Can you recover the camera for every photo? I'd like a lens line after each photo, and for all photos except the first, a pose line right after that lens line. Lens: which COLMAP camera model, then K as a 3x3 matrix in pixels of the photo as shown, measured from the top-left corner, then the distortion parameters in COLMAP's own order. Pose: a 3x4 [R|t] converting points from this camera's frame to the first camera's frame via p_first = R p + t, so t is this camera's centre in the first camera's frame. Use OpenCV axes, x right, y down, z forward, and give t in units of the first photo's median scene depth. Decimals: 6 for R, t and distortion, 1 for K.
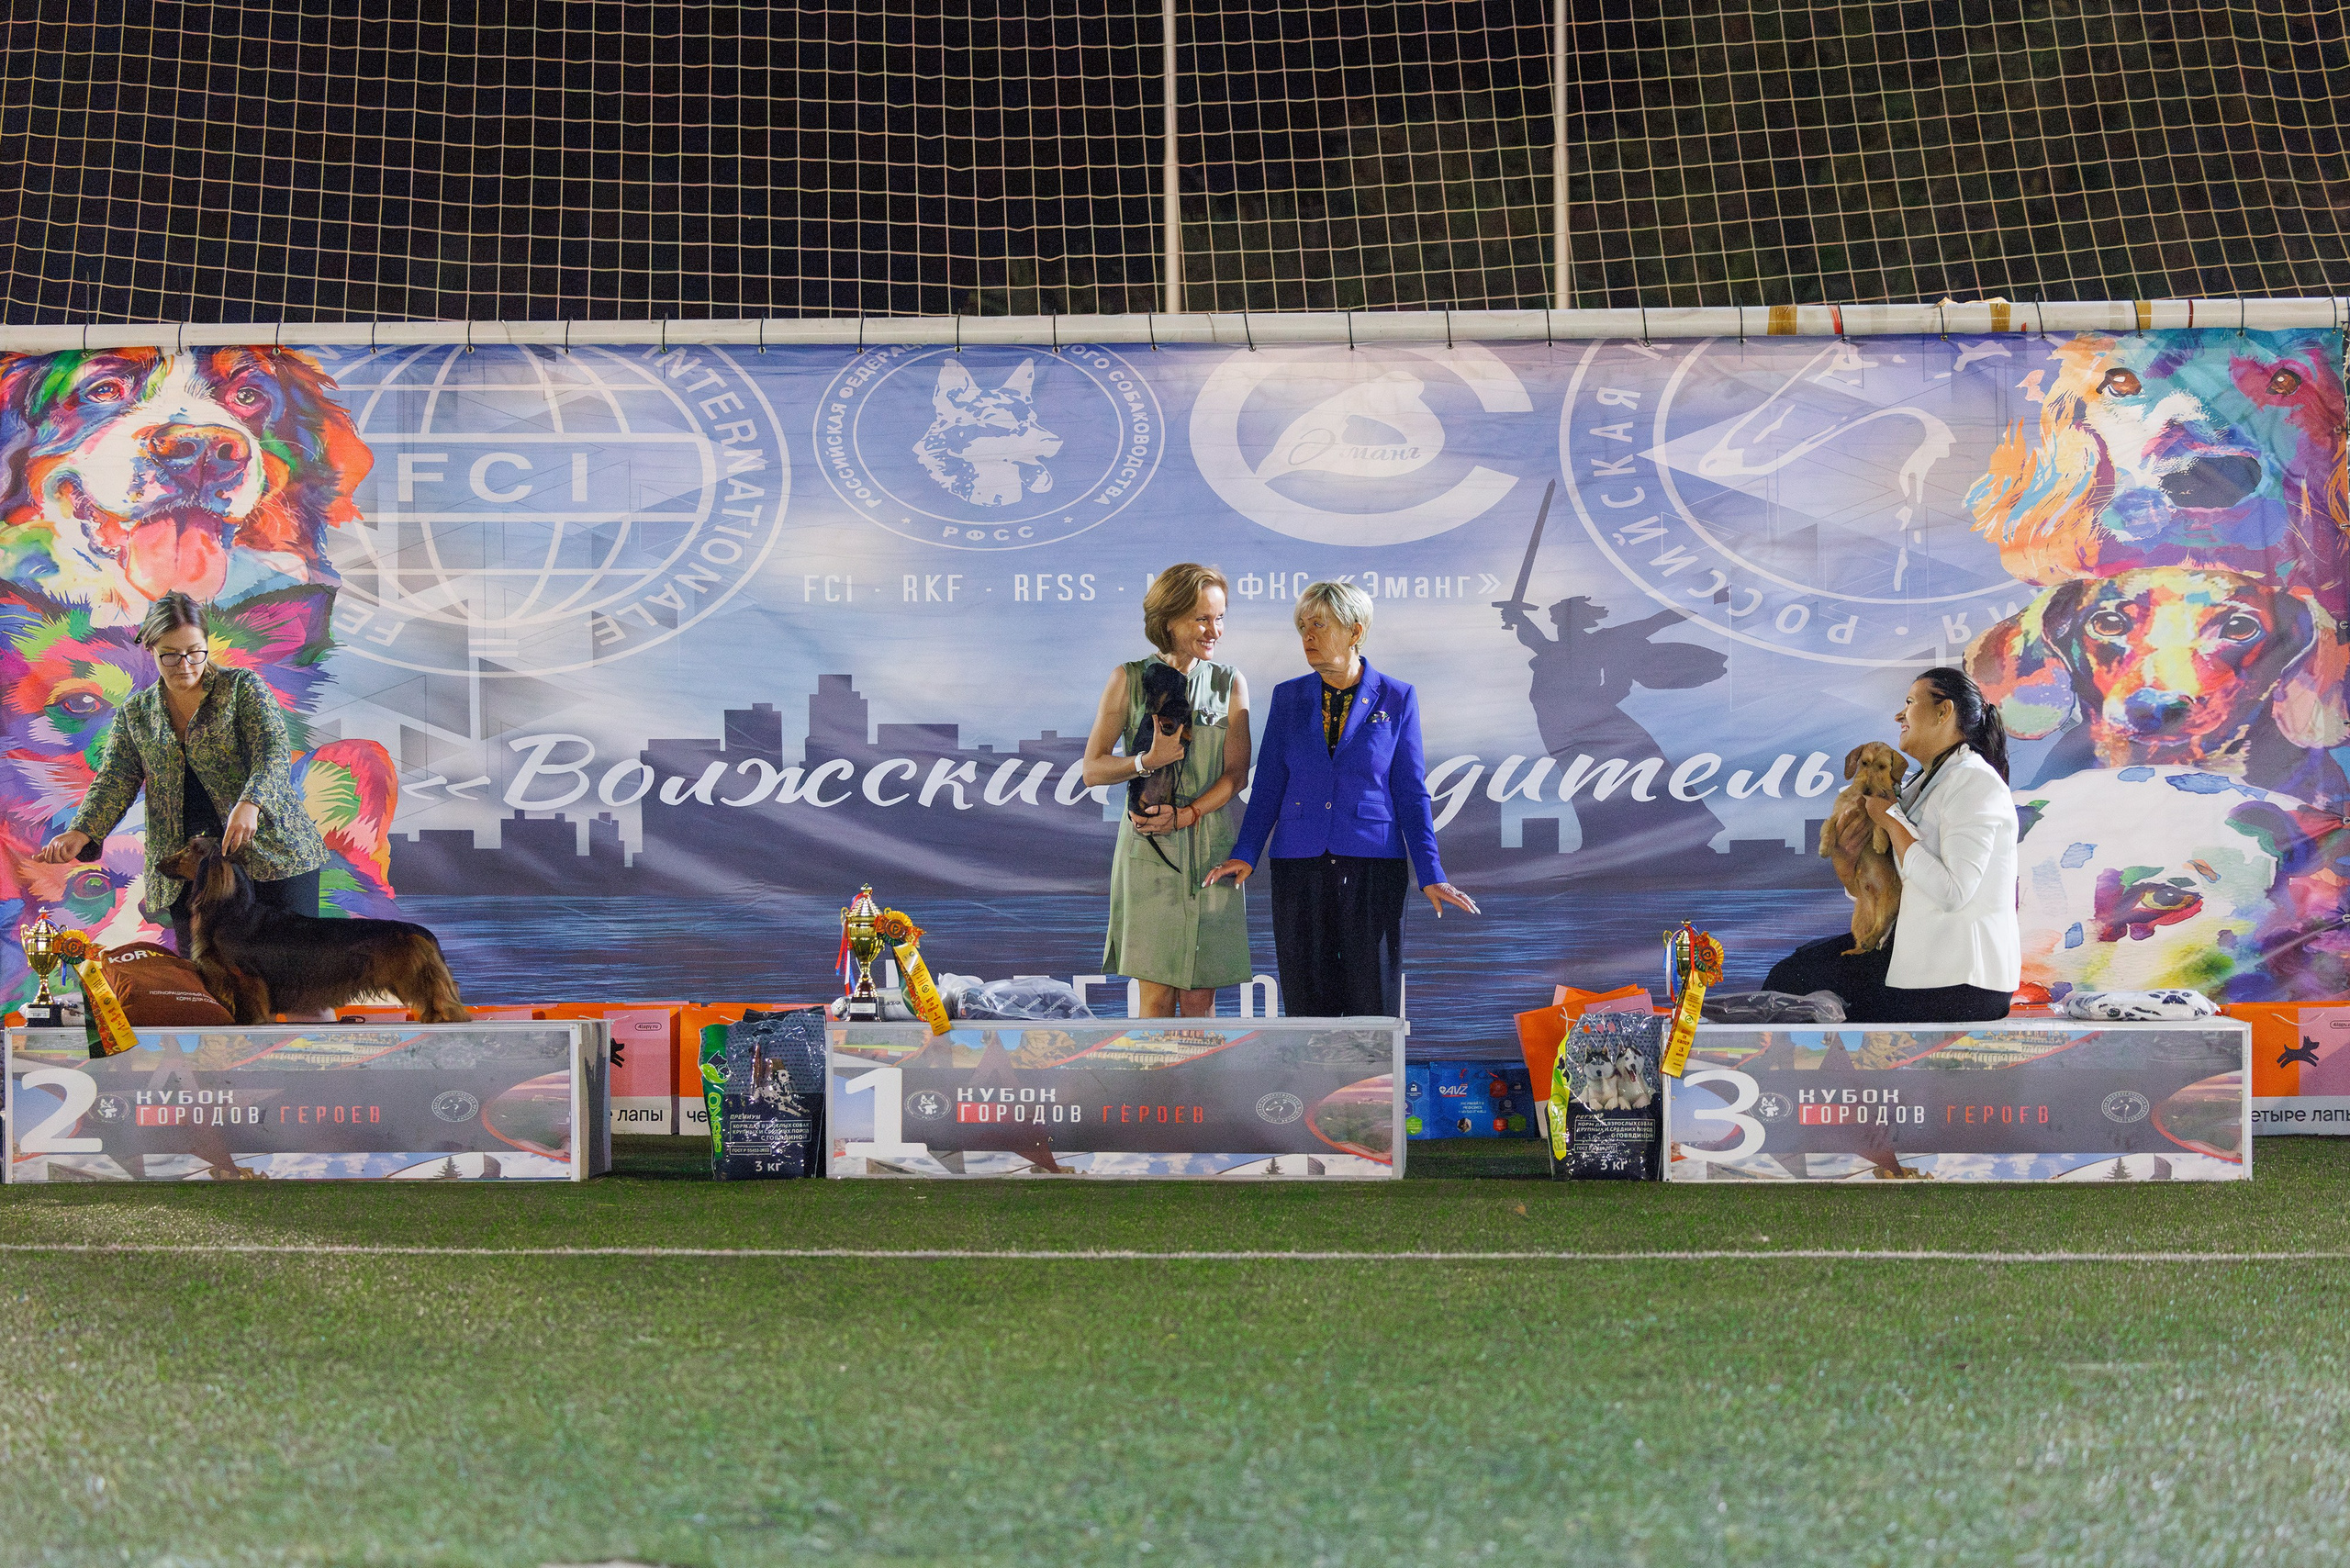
lens RADIAL K [[5973.8, 0, 1268.6], [0, 5973.8, 854.0], [0, 0, 1]] dist [-0.061659, 0.000000]
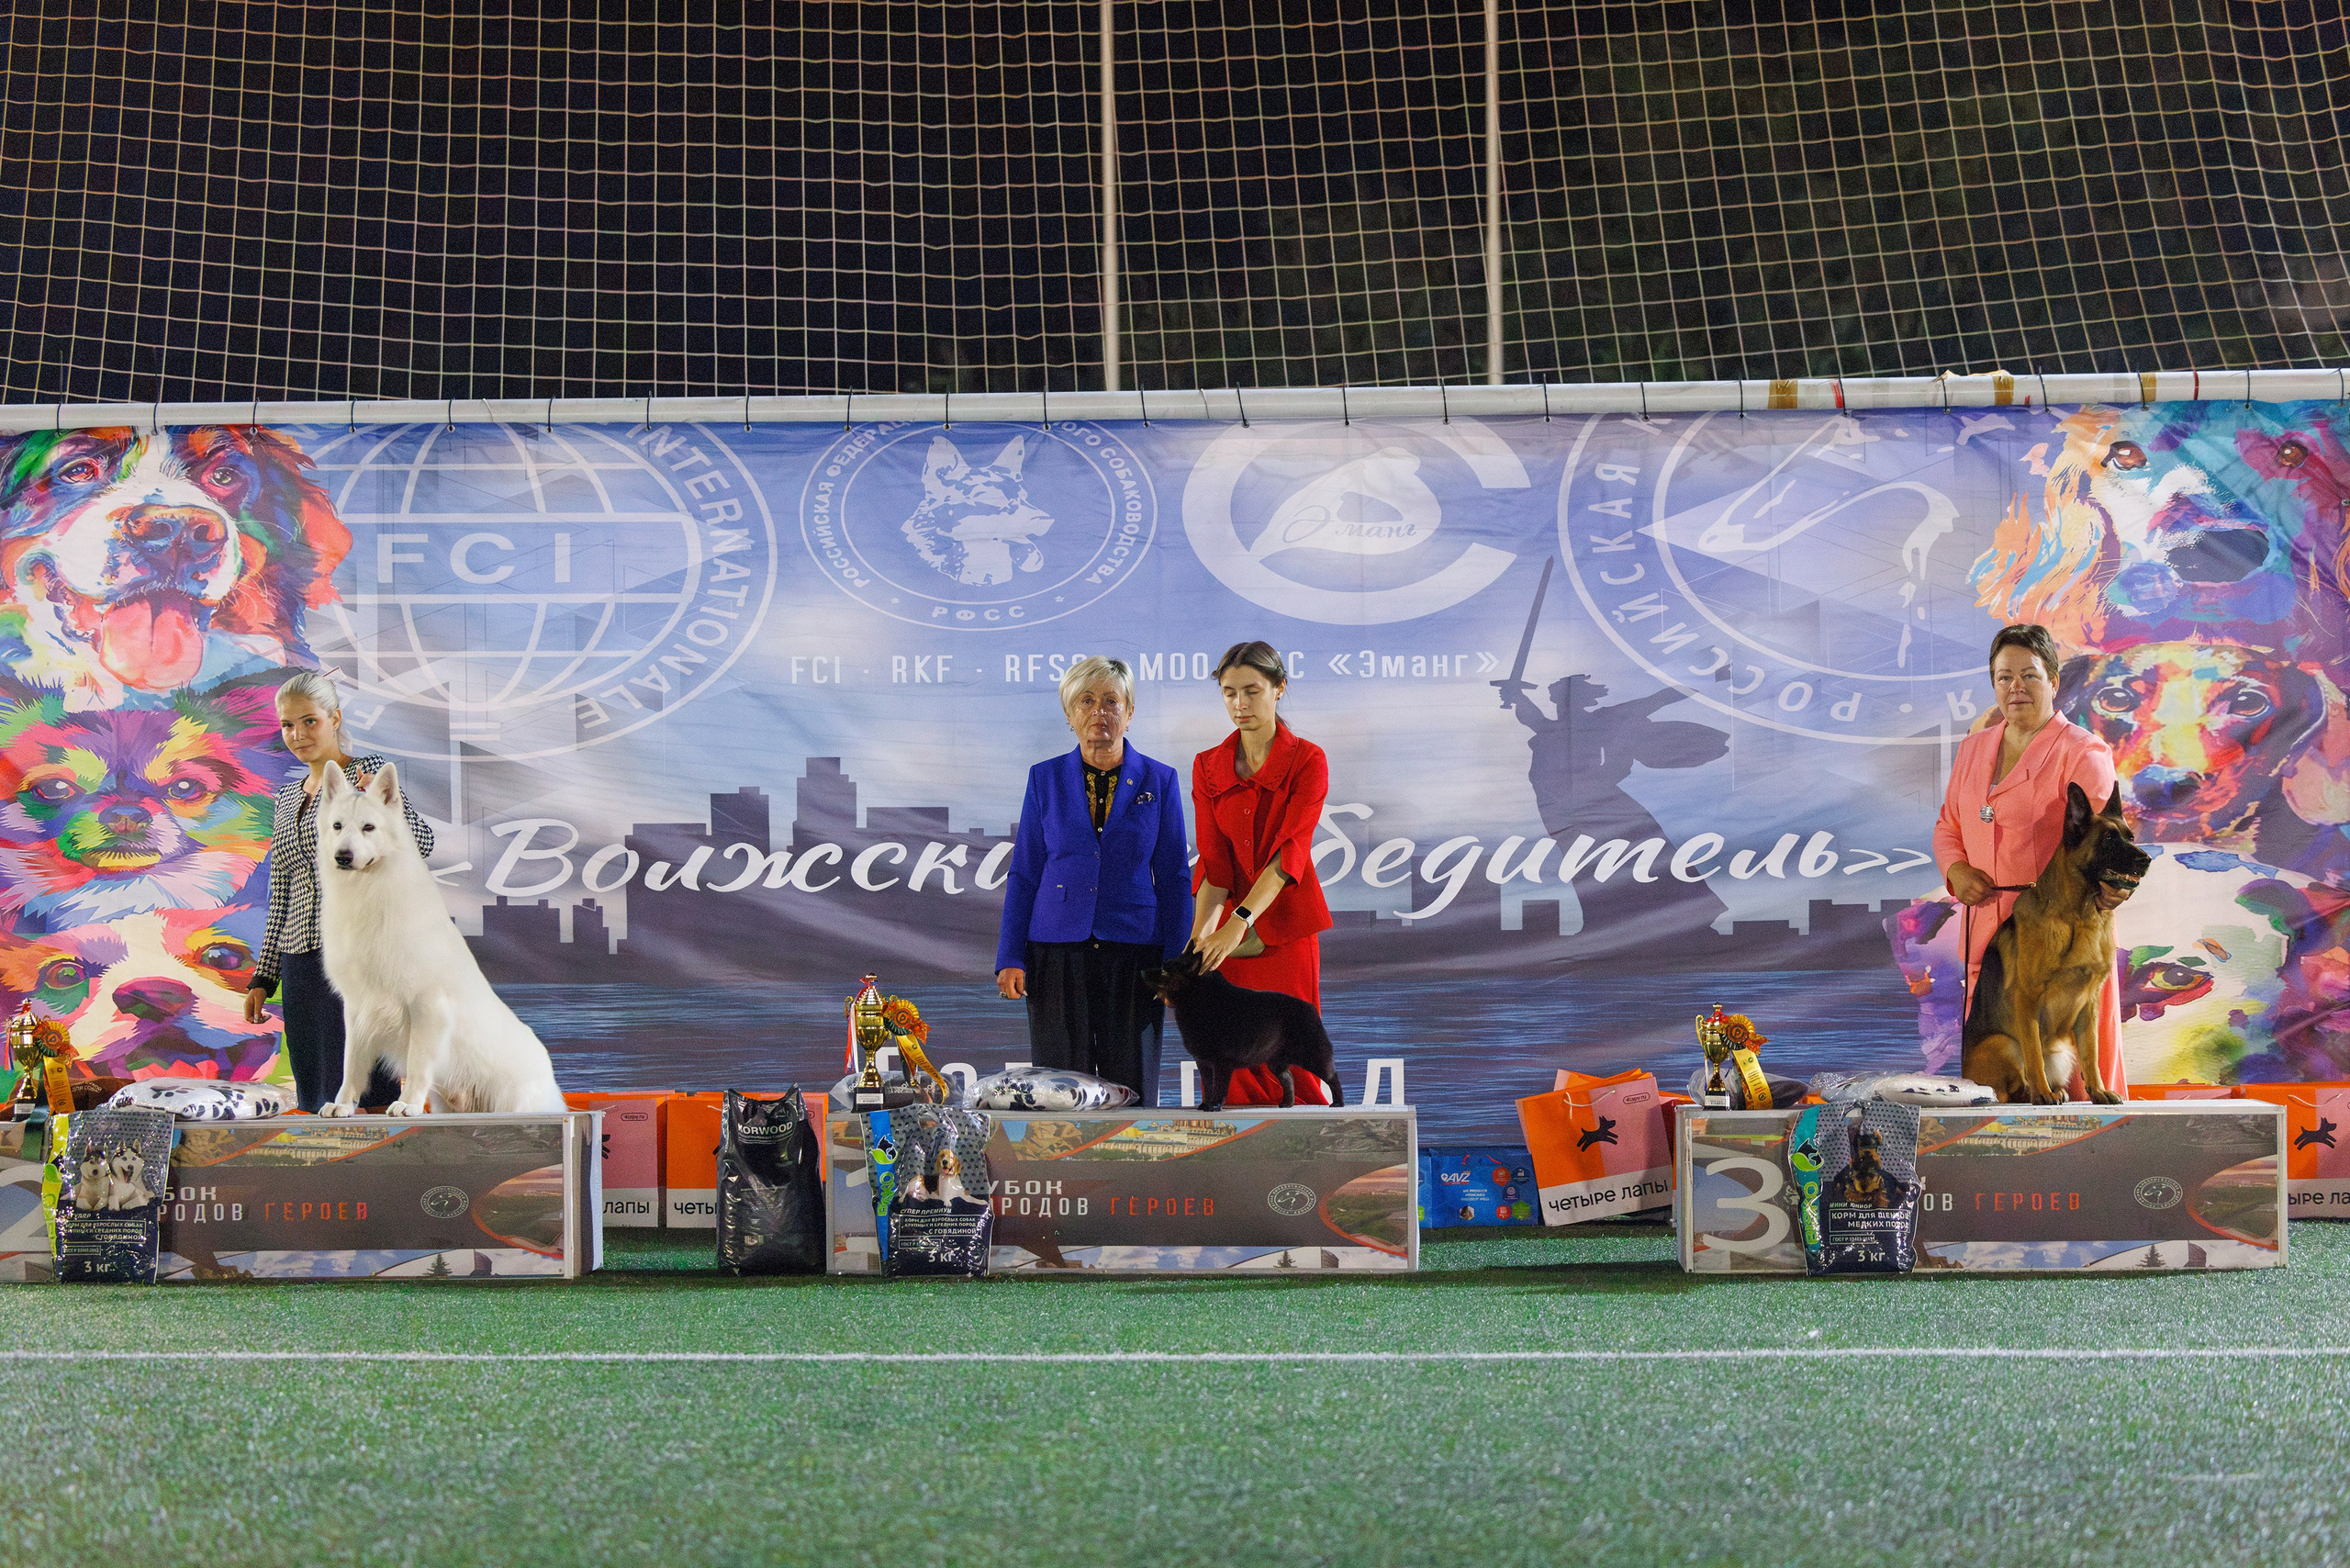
lens RADIAL K [[5790.6, 0, 1254.7], [0, 5790.6, 756.5], [0, 0, 1]] dist [-0.049052, 0.000000]
pose [[0.999889, -0.004369, 0.014251, -0.015172], [0.004794, 0.999540, -0.029944, -0.001288], [-0.014114, 0.030009, 0.999450, 0.046089]]
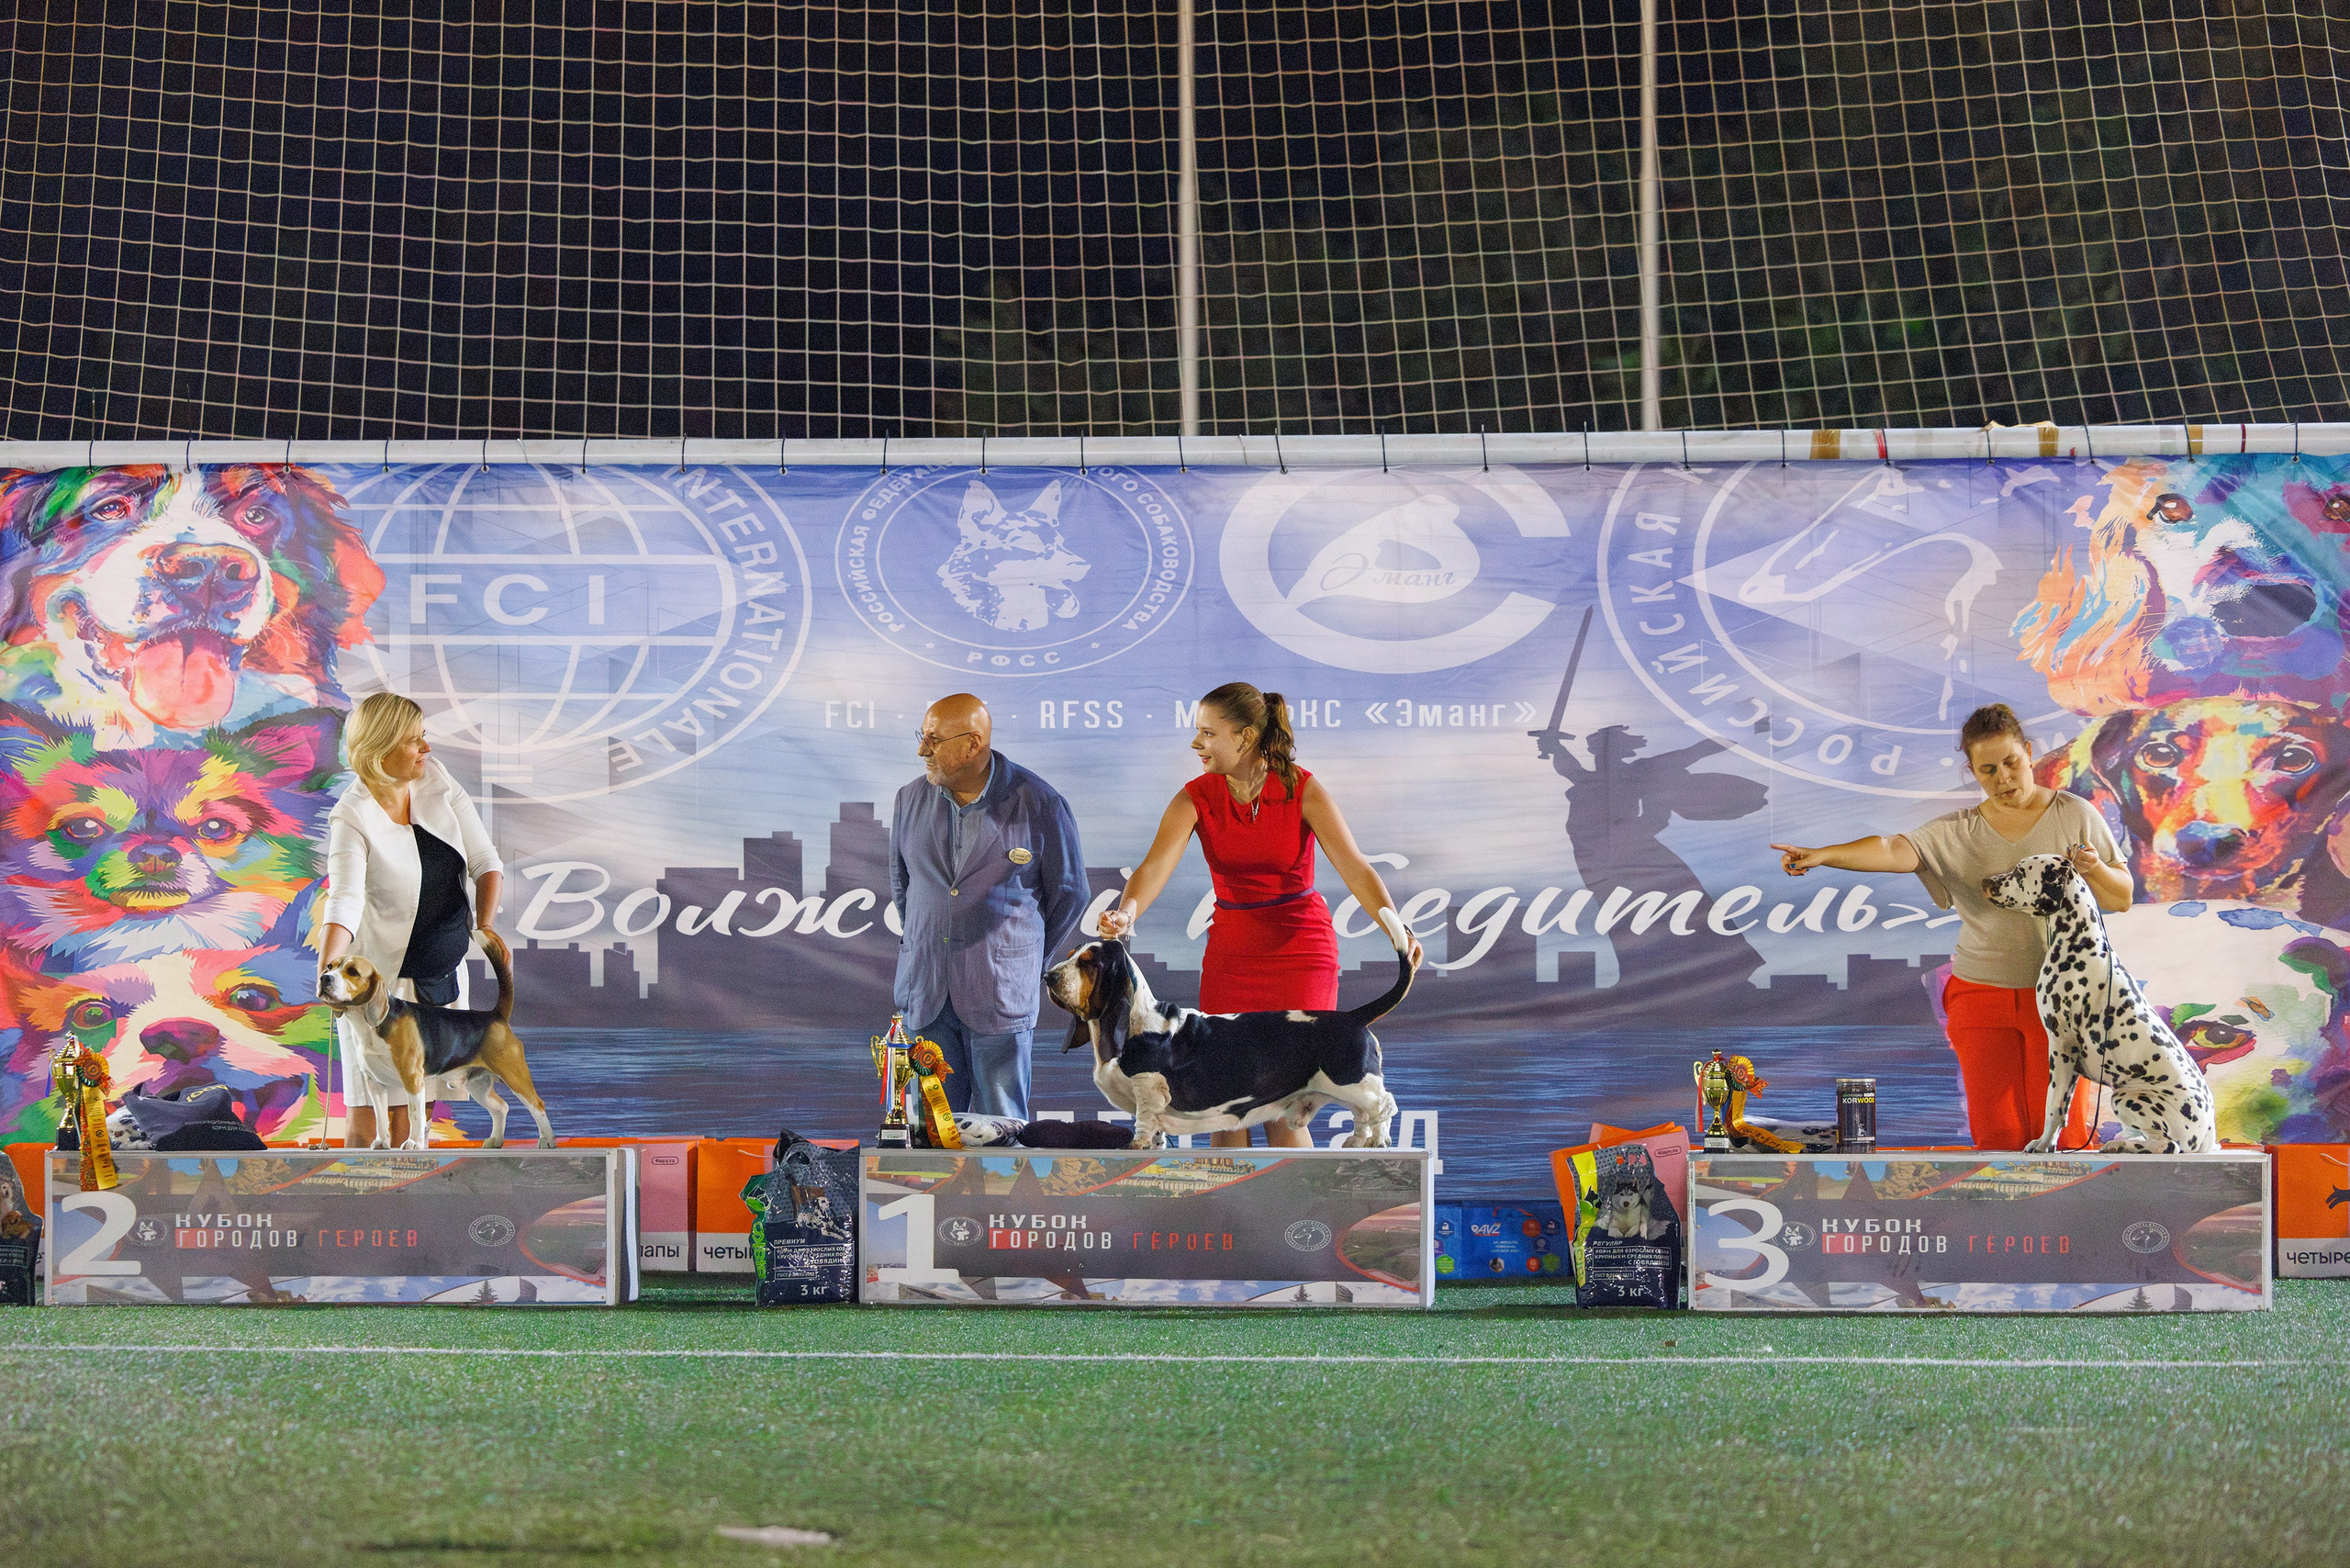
lens RADIAL K [[7879.9, 0, 1184.5], [0, 7879.9, 827.7], [0, 0, 1]] dist [0.010412, 0.000000]
pose [[0.999879, 0.003815, -0.015097, 0.000701], [-0.004180, 0.999699, -0.024187, 0.005160], [0.015000, 0.024247, 0.999593, -0.292049]]
